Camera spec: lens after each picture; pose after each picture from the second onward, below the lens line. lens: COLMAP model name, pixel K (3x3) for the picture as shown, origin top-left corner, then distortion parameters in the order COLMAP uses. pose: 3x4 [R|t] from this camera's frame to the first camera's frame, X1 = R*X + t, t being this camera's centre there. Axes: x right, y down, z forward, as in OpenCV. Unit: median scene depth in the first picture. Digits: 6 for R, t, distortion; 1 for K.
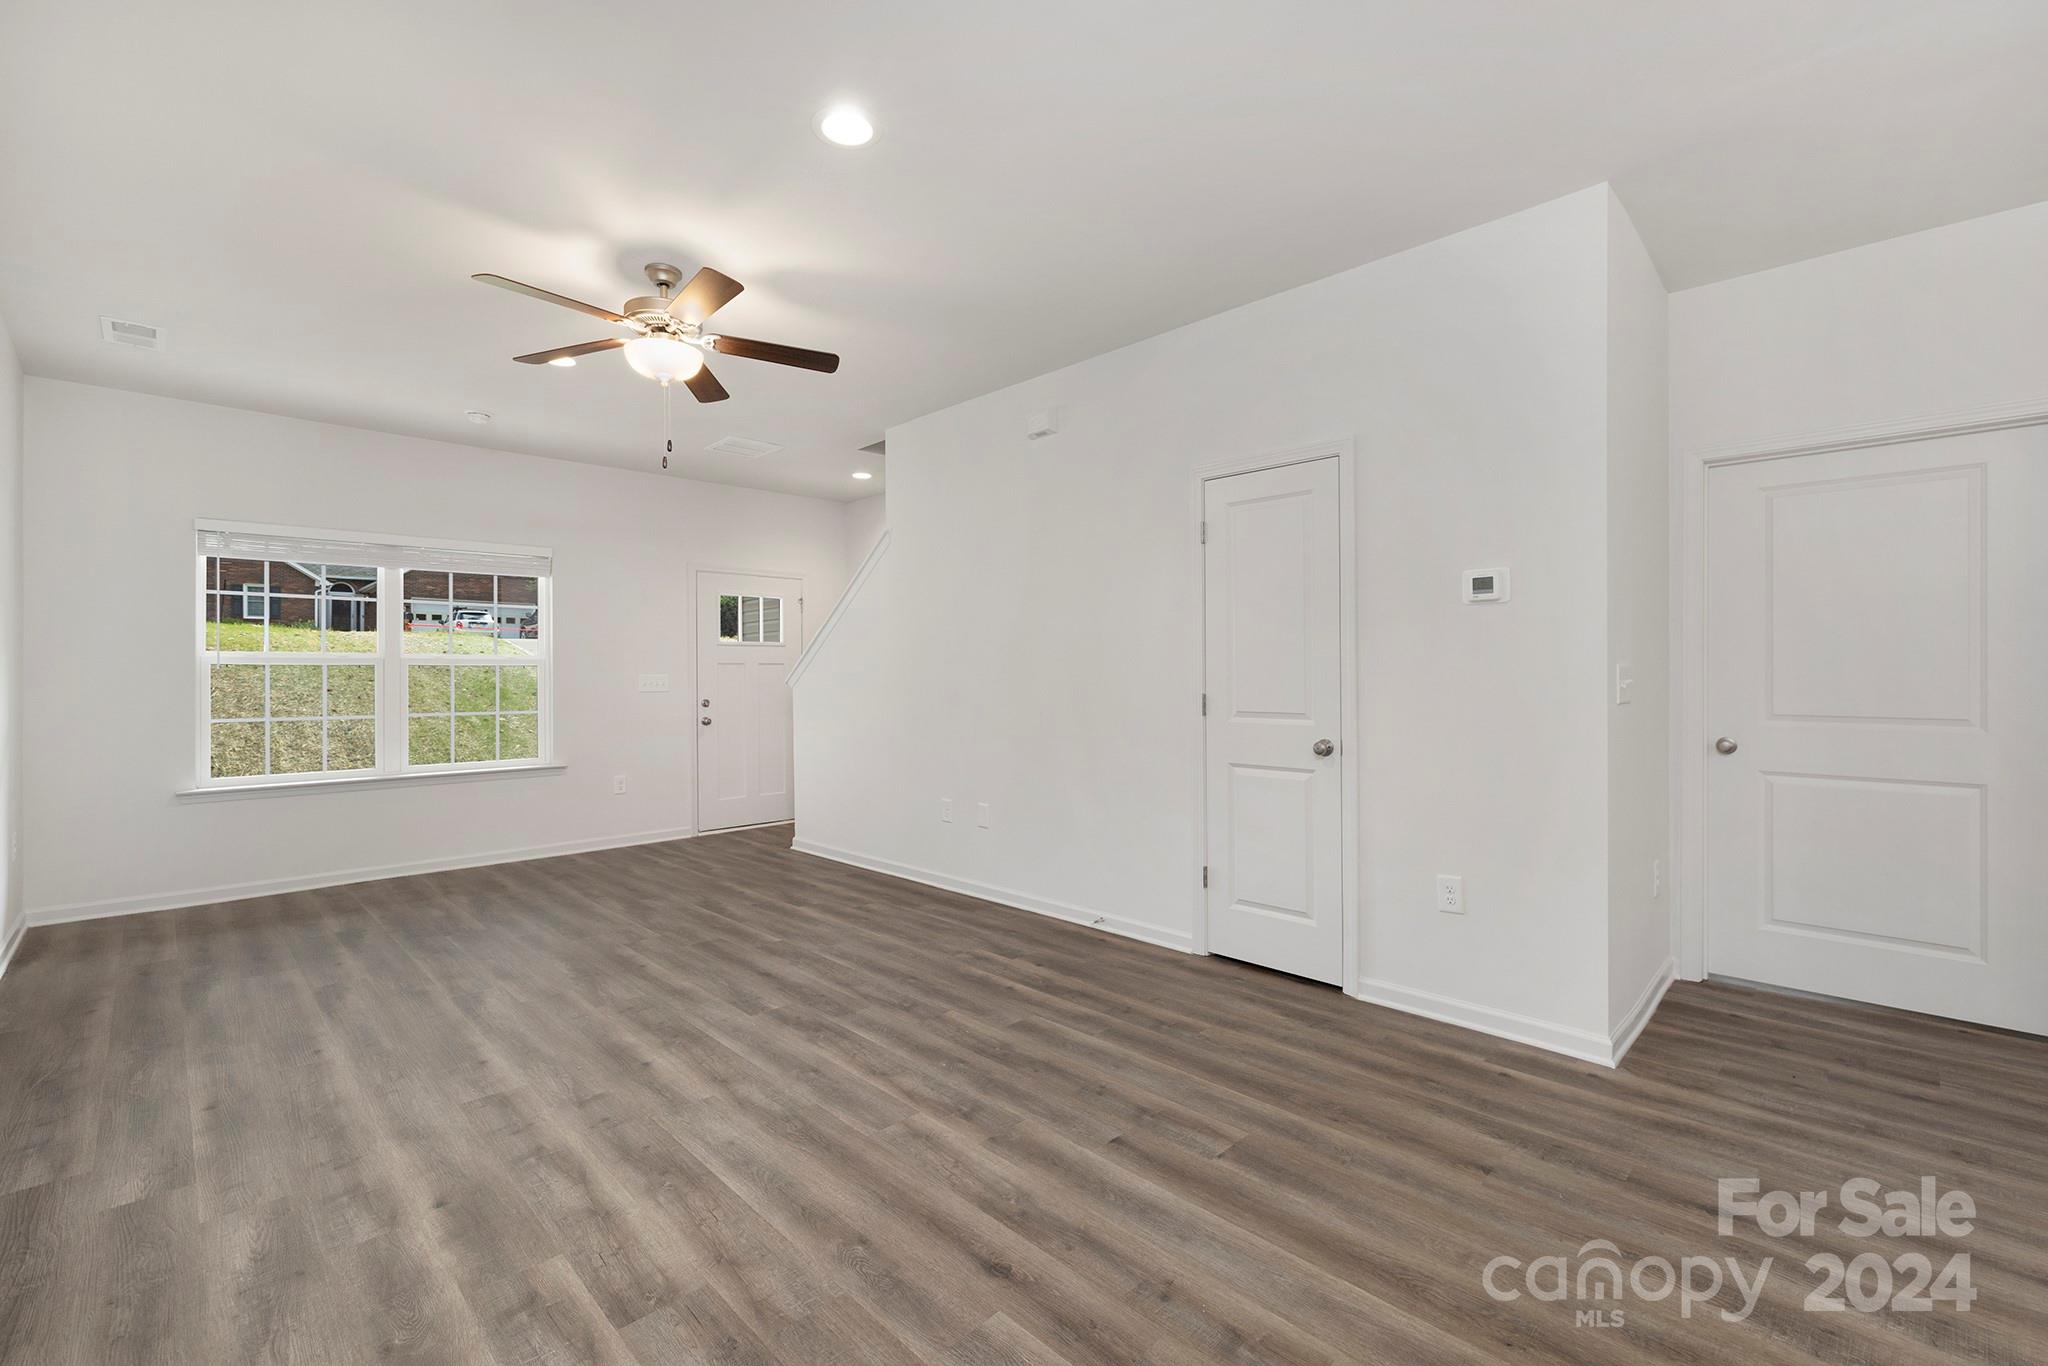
lens RADIAL K [[877.2, 0, 1024.0], [0, 877.2, 683.0], [0, 0, 1]] dist [0.010351, 0.000005]
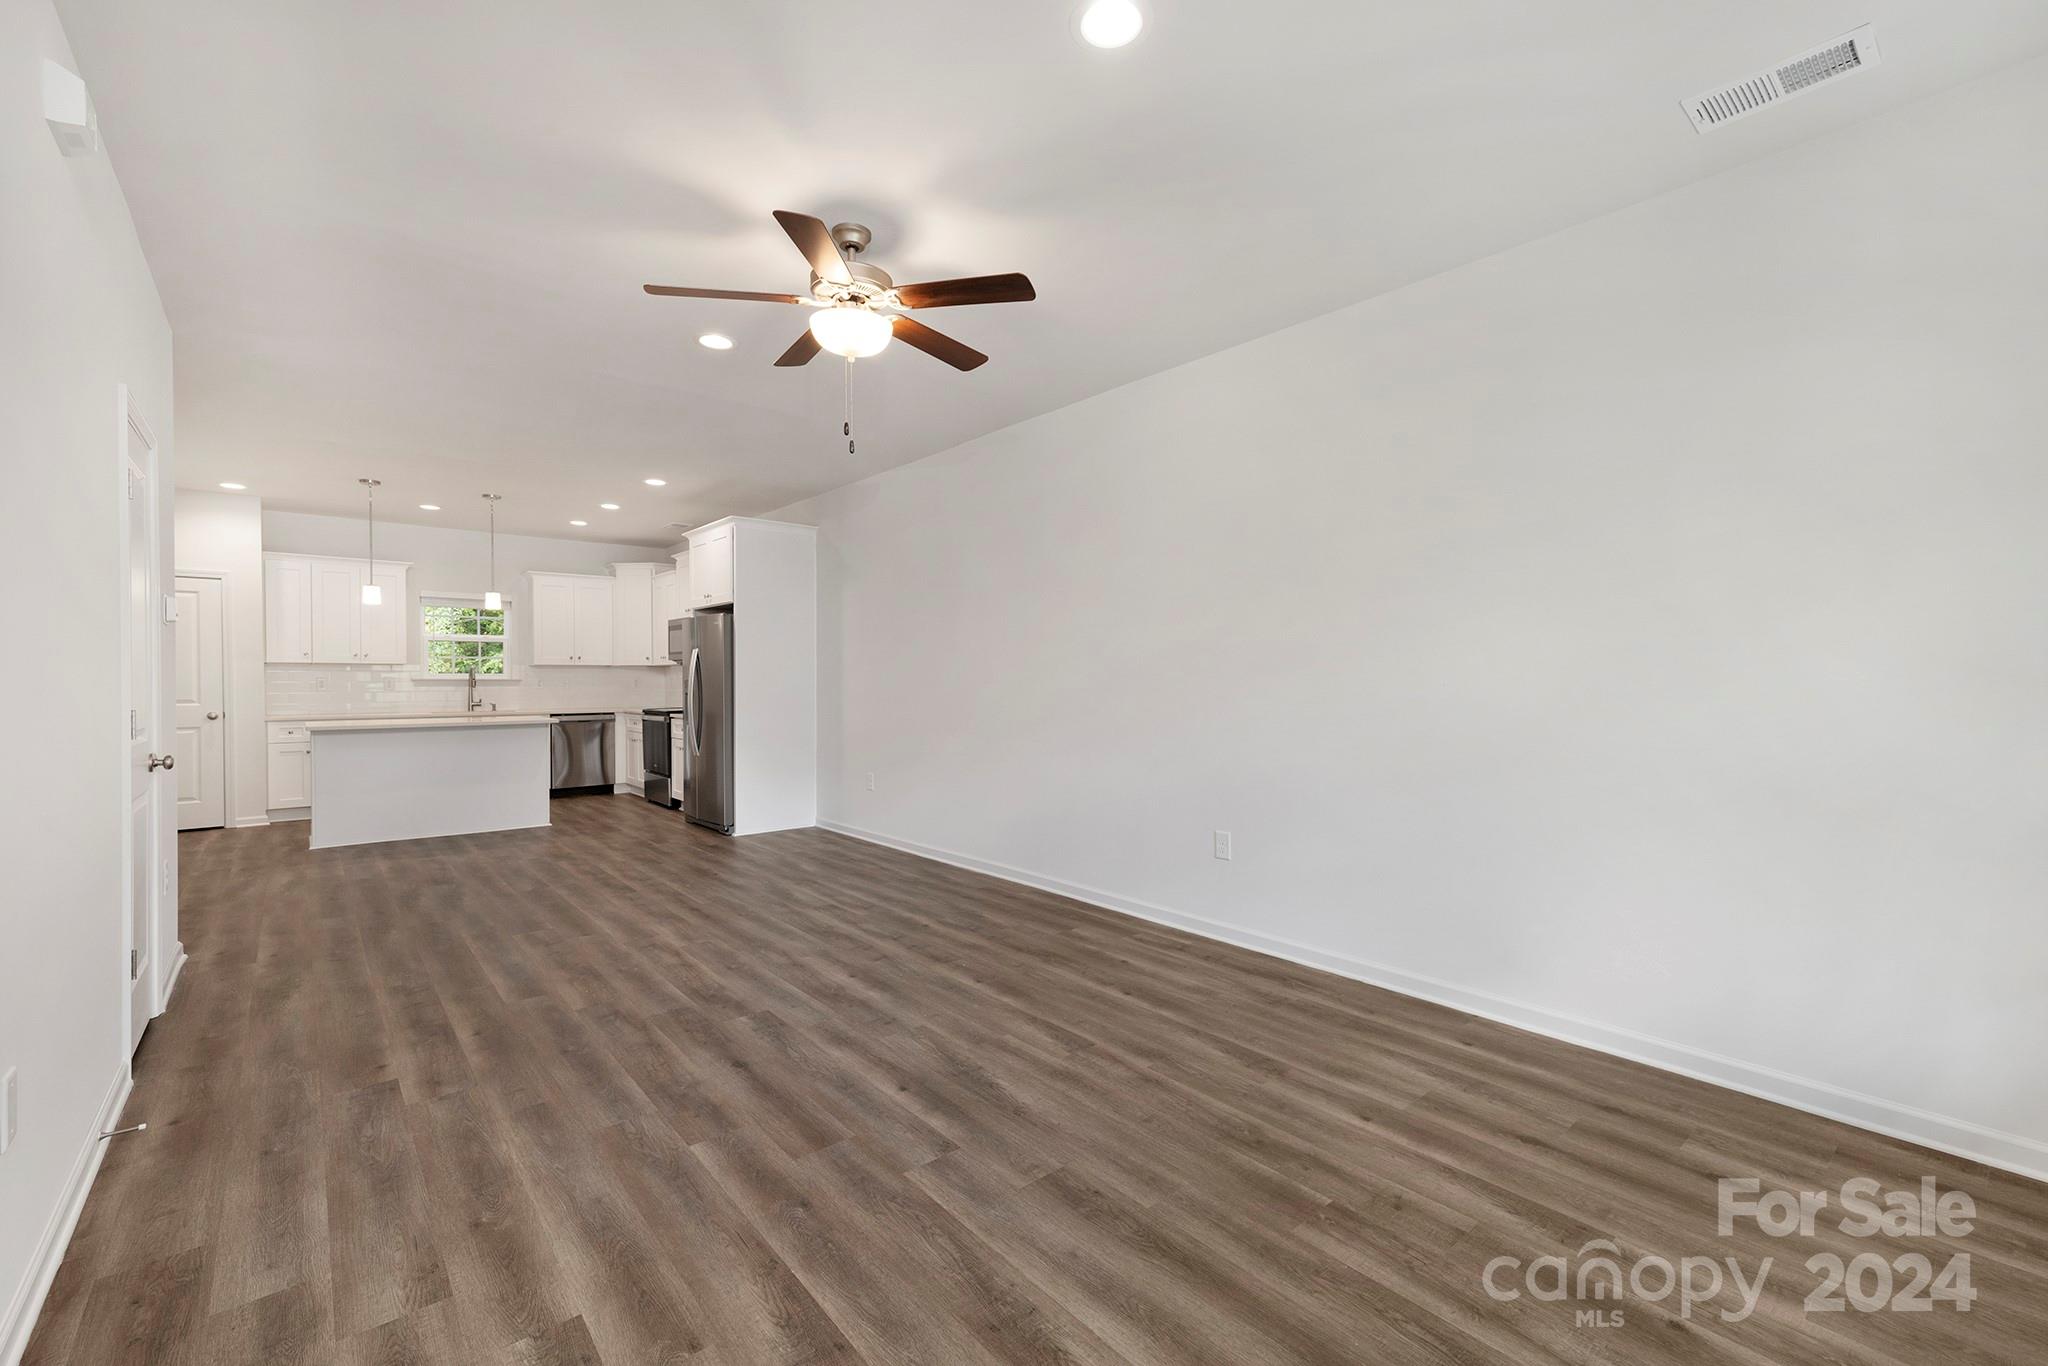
lens RADIAL K [[862.5, 0, 1044.7], [0, 862.5, 673.6], [0, 0, 1]] dist [0.012953, 0.000072]
pose [[-0.998253, 0.006967, 0.058678, -0.726415], [0.006986, 0.999976, 0.000121, -0.016727], [-0.058676, 0.000530, -0.998277, 2.078113]]
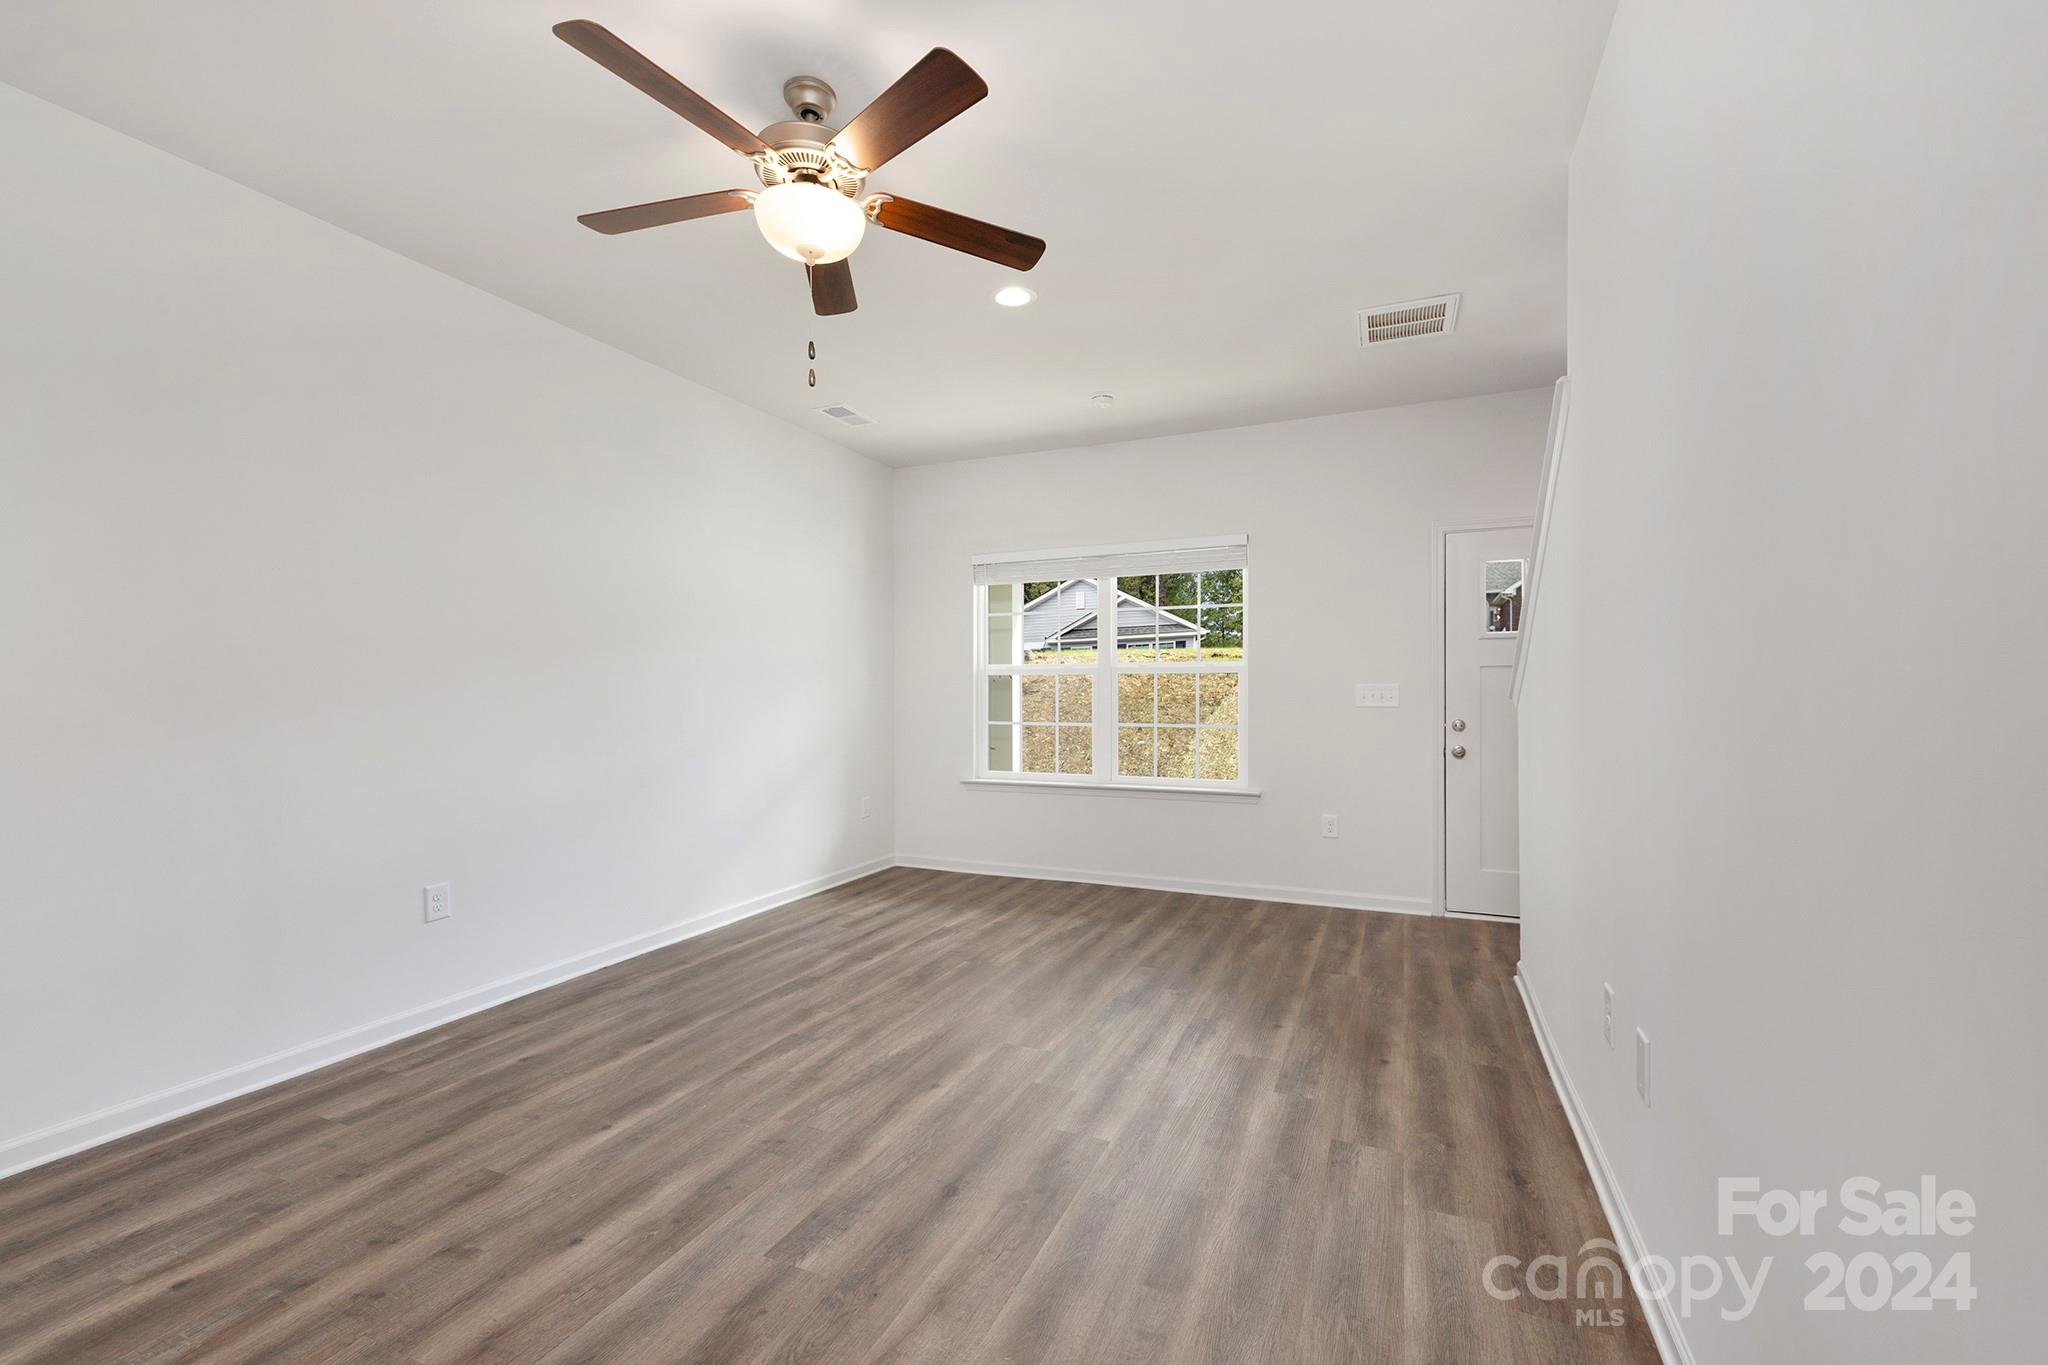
lens RADIAL K [[868.3, 0, 1010.0], [0, 868.3, 706.0], [0, 0, 1]] dist [0.014821, 0.000240]
pose [[0.365306, 0.023445, -0.930592, 0.311237], [-0.004249, 0.999714, 0.023519, -0.012909], [0.930878, -0.004638, 0.365301, 0.977421]]
